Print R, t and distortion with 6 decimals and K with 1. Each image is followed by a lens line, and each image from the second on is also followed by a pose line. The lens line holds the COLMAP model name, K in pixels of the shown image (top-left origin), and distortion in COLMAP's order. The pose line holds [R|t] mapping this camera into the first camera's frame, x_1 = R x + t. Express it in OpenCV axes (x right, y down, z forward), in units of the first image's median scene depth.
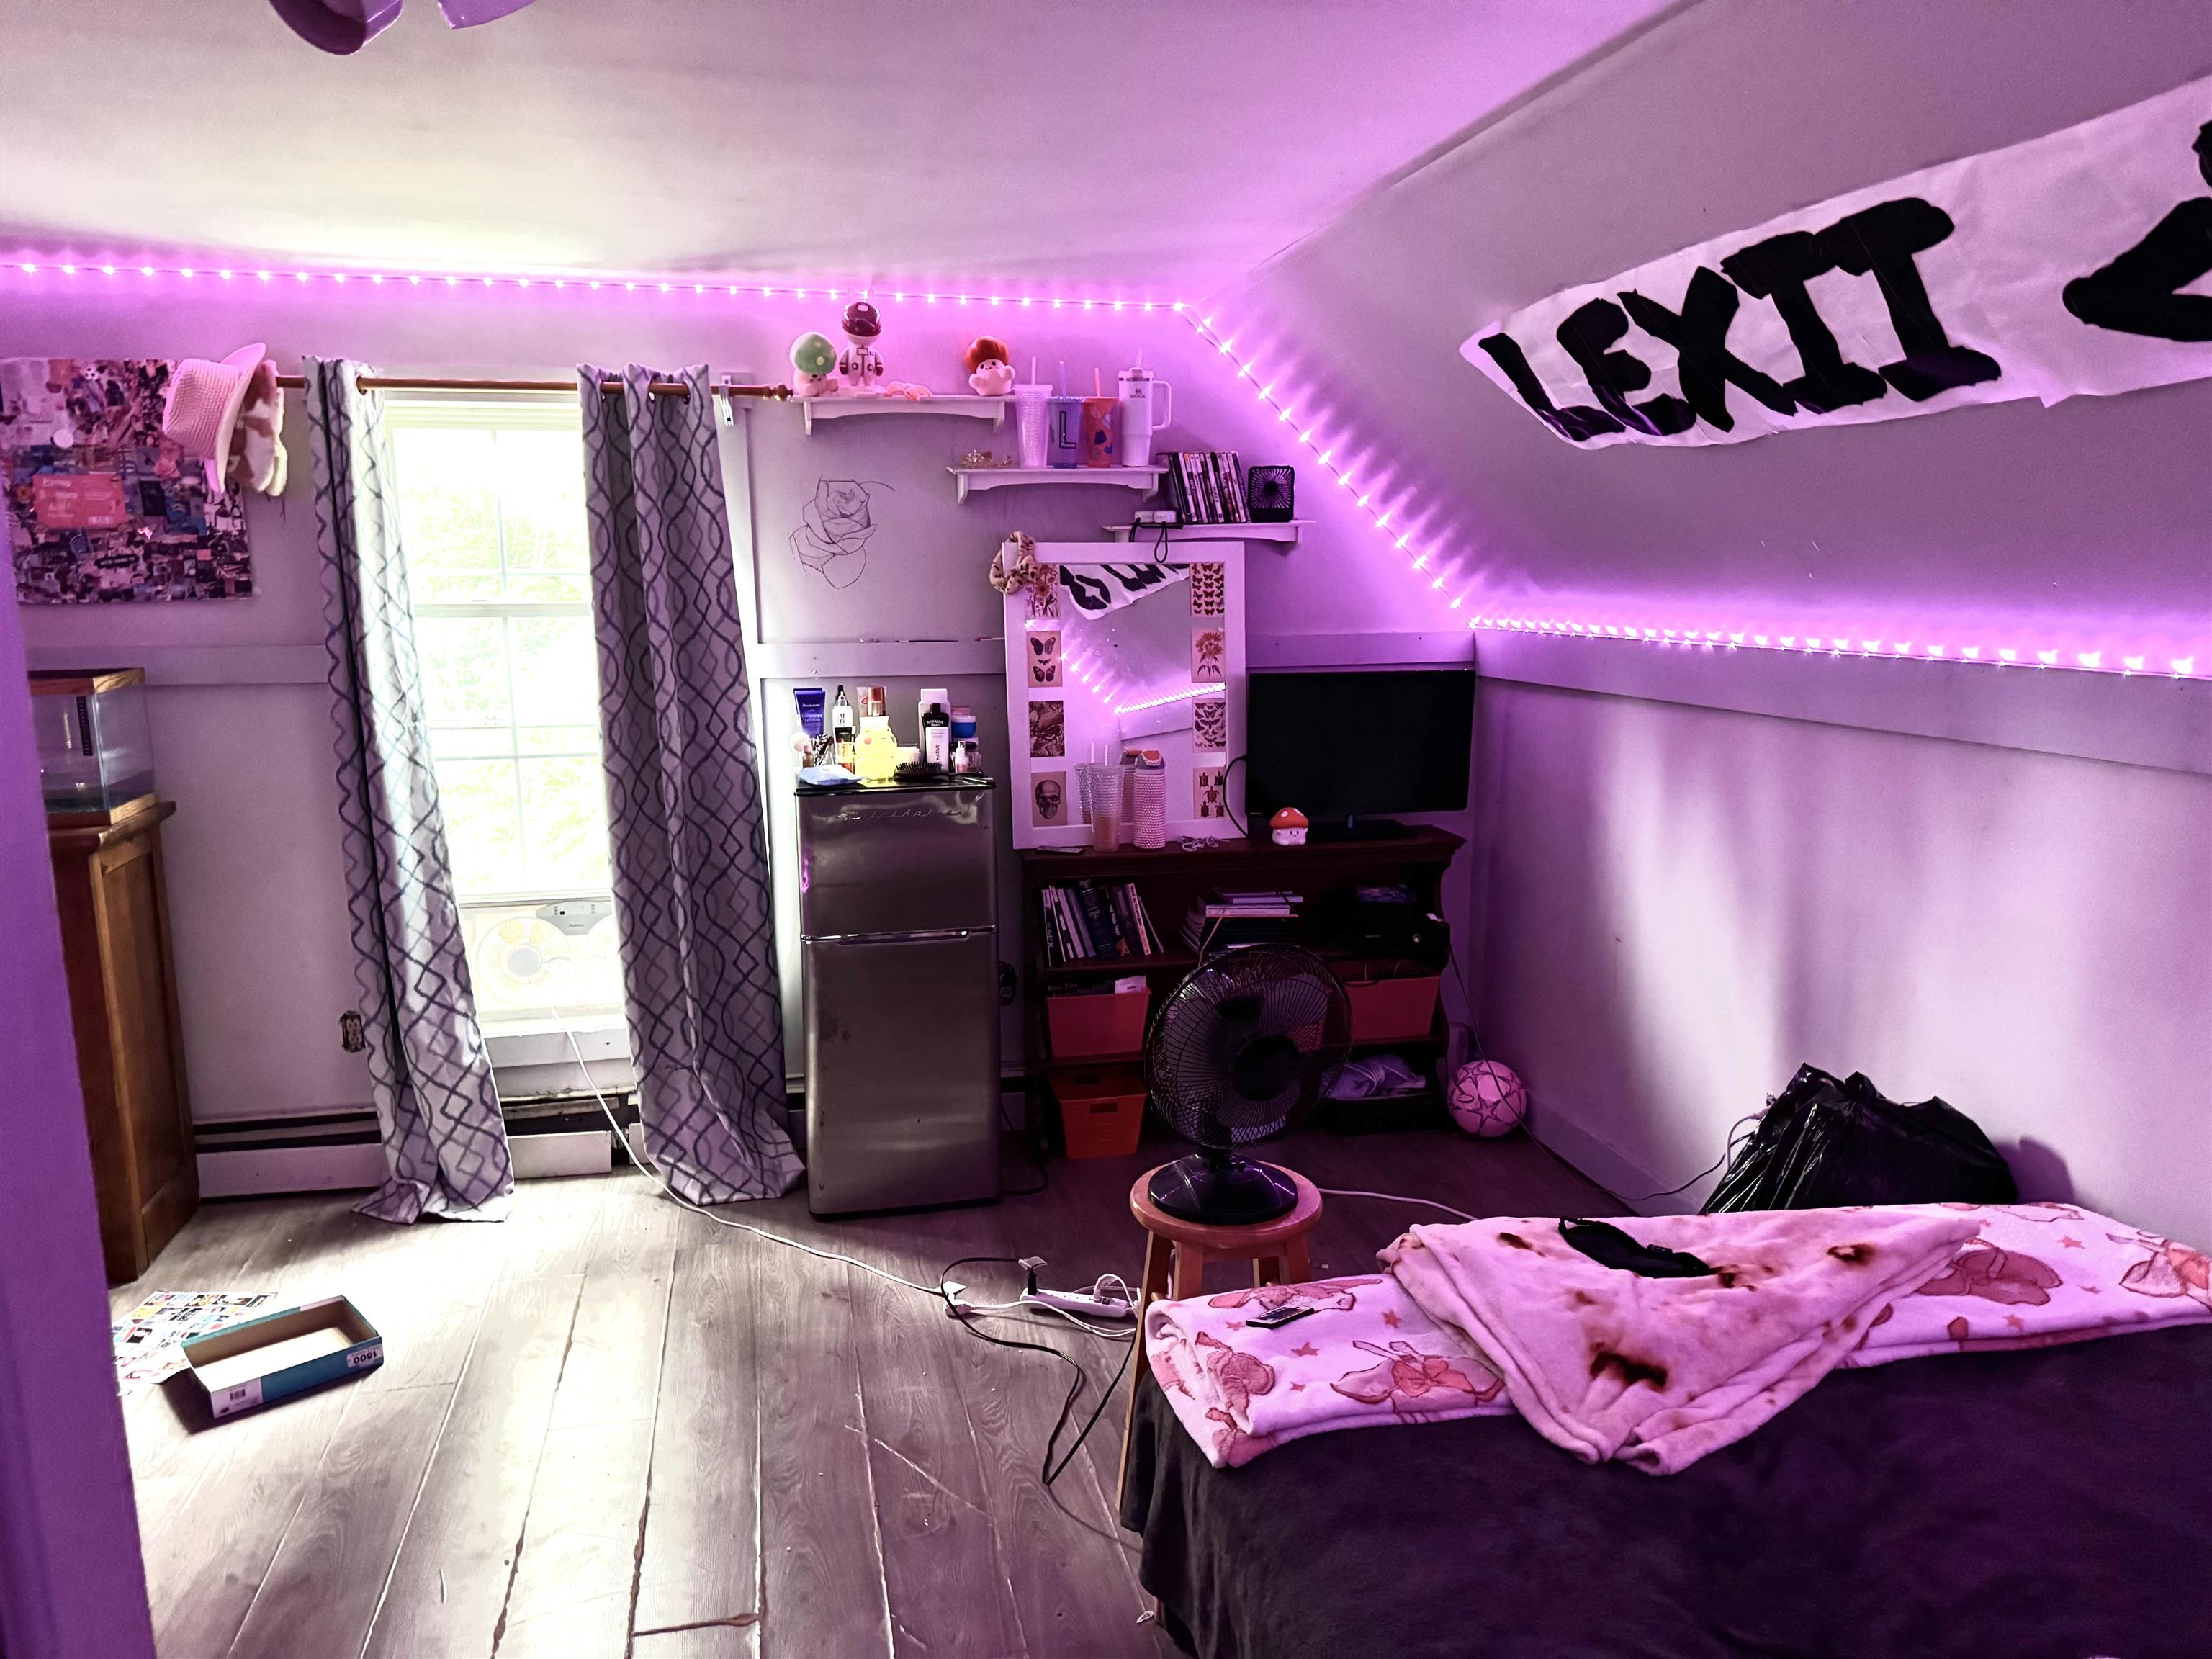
lens RADIAL K [[1513.8, 0, 1106.0], [0, 1513.8, 829.5], [0, 0, 1]] dist [0.116354, -0.282974]
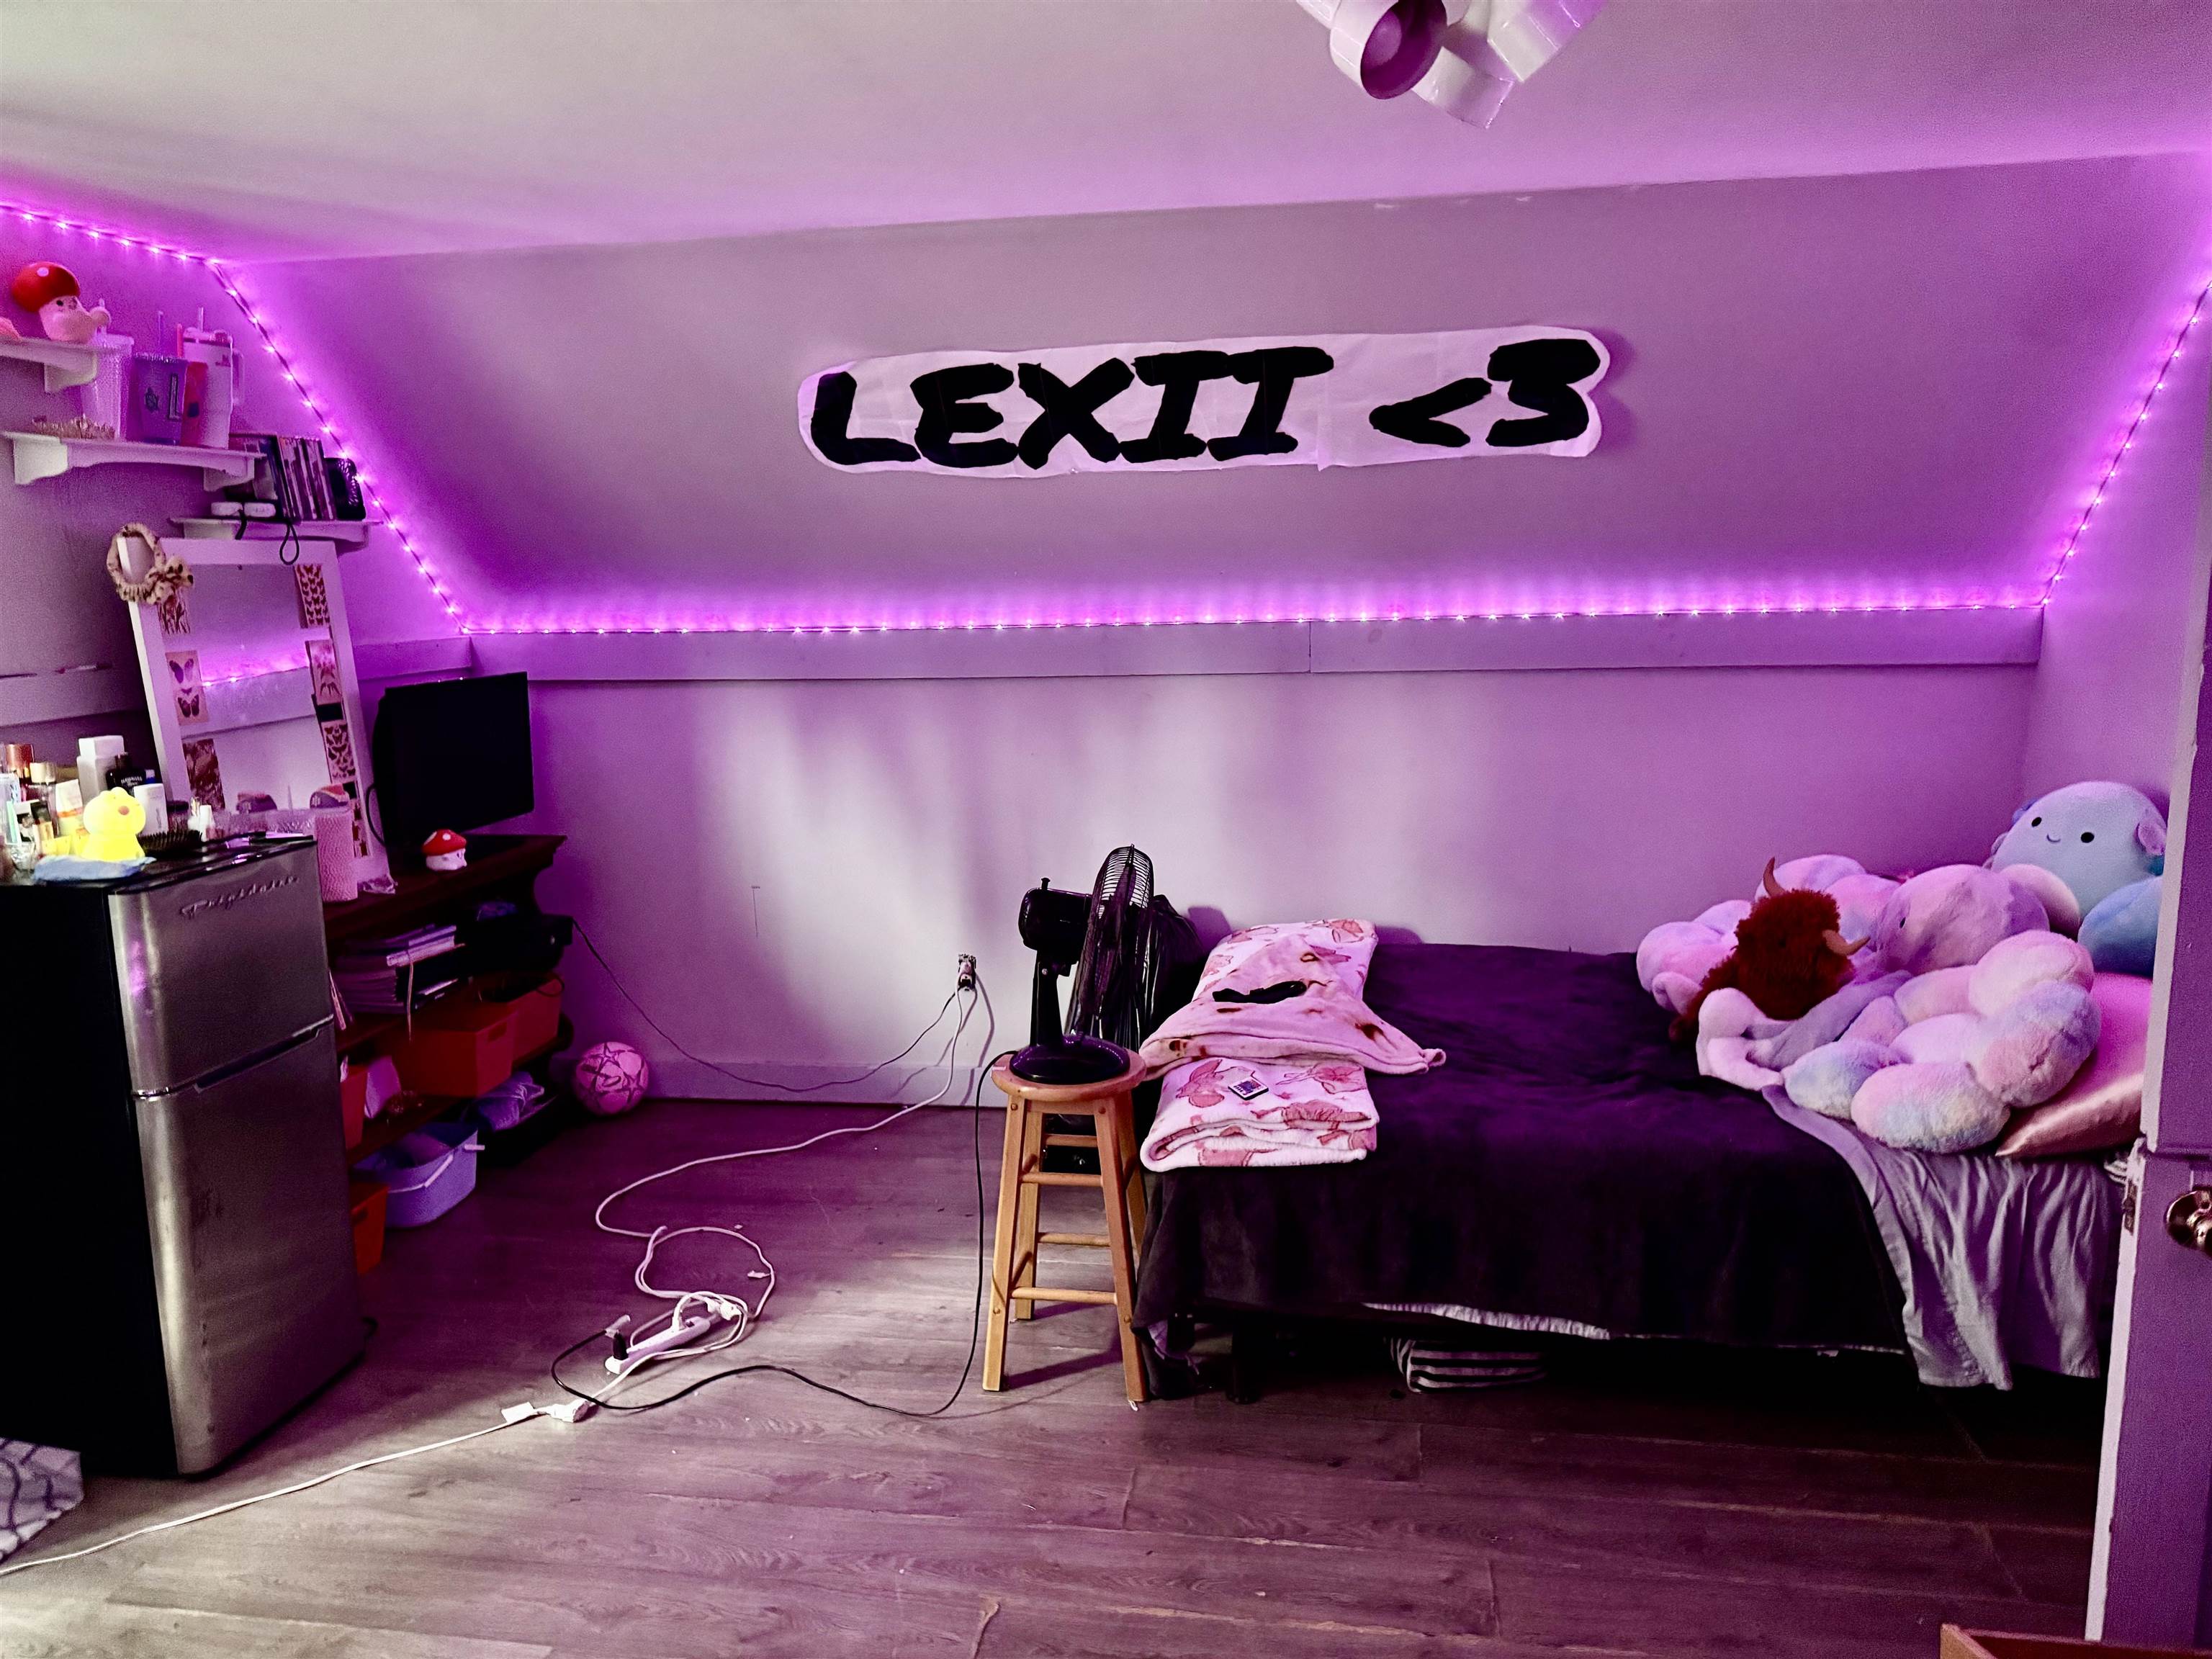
lens RADIAL K [[1560.8, 0, 1106.0], [0, 1560.8, 829.5], [0, 0, 1]] dist [0.005917, -0.041912]
pose [[0.355828, -0.152882, 0.921962, -0.671494], [0.170410, 0.980603, 0.096837, -0.041823], [-0.918884, 0.122654, 0.374978, 0.305480]]
